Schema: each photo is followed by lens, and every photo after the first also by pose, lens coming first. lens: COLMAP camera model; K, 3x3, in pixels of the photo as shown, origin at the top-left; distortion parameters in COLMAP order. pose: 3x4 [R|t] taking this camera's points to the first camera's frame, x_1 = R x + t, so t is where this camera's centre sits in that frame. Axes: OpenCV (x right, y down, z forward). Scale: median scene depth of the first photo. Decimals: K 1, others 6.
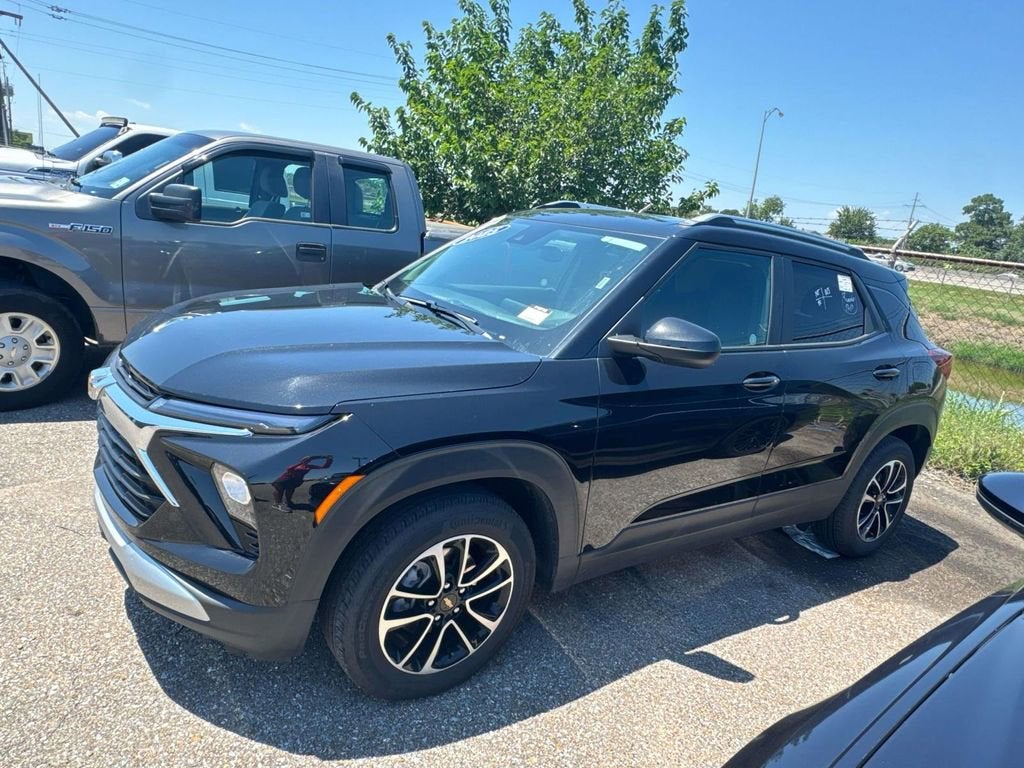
lens RADIAL K [[622.6, 0, 510.0], [0, 622.6, 395.0], [0, 0, 1]] dist [0.000593, 0.001298]
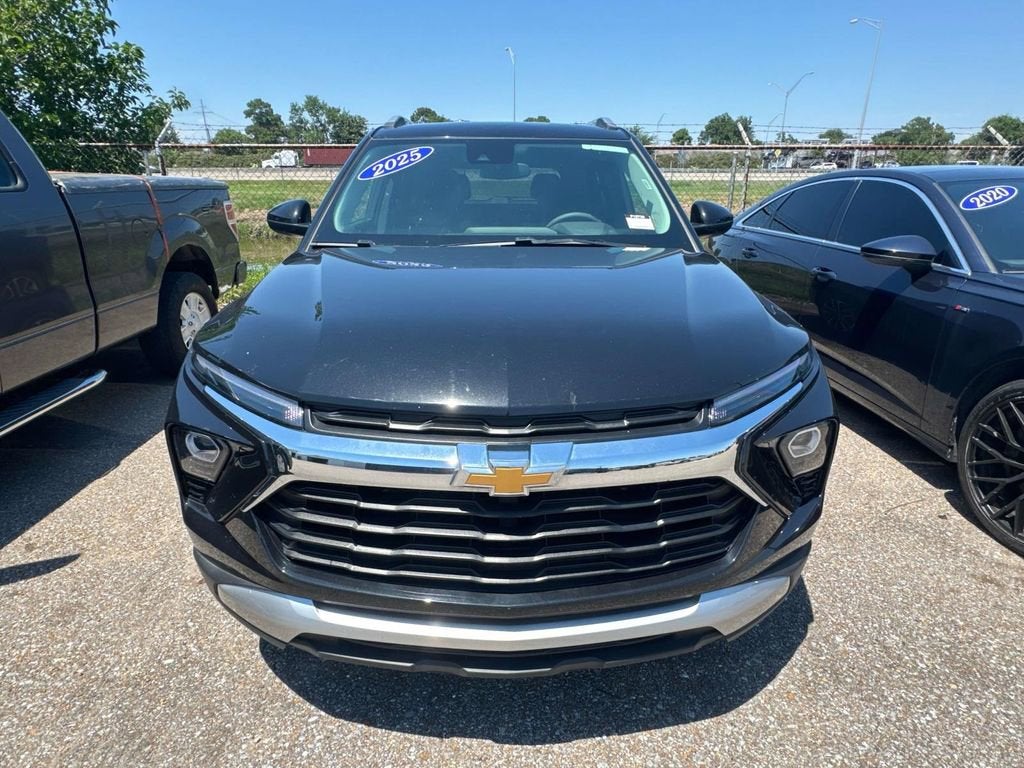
lens RADIAL K [[576.4, 0, 511.8], [0, 576.4, 381.8], [0, 0, 1]] dist [-0.000760, -0.000158]
pose [[0.522806, -0.402366, 0.751515, -0.887059], [0.294176, 0.912594, 0.283959, -0.210724], [-0.800084, 0.072622, 0.595476, 0.564265]]
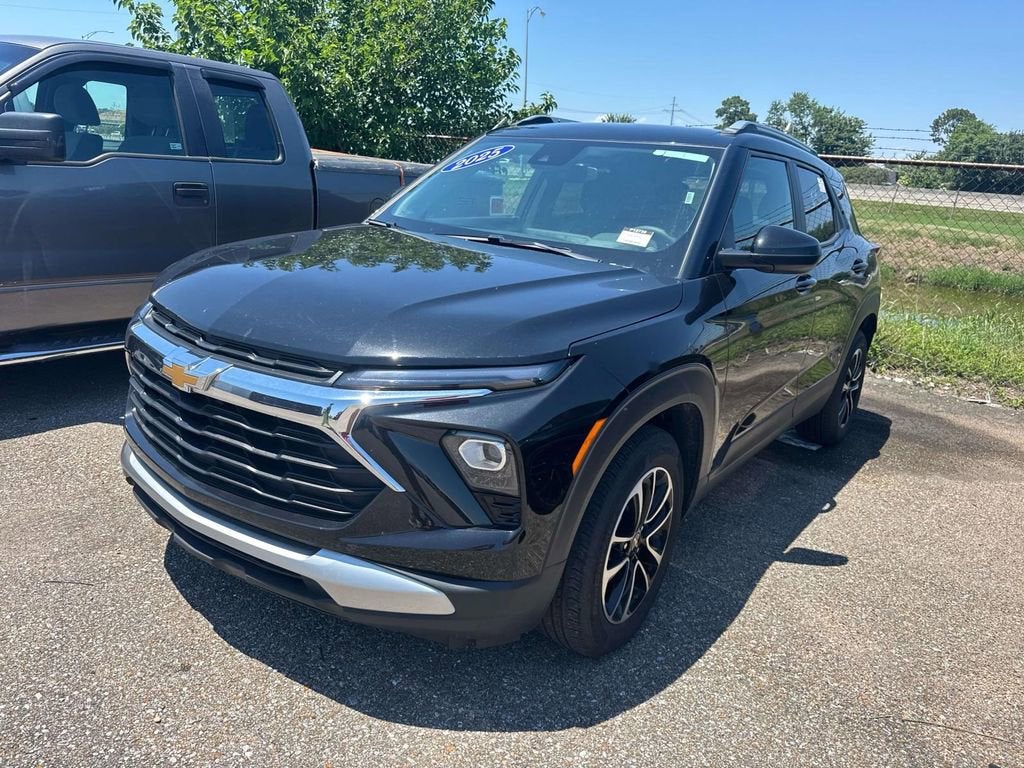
lens RADIAL K [[720.8, 0, 510.0], [0, 720.8, 373.6], [0, 0, 1]] dist [0.016450, -0.020977]
pose [[0.938330, -0.147688, 0.312609, -0.483996], [0.134971, 0.988904, 0.062065, -0.015151], [-0.318306, -0.016044, 0.947852, 0.013557]]
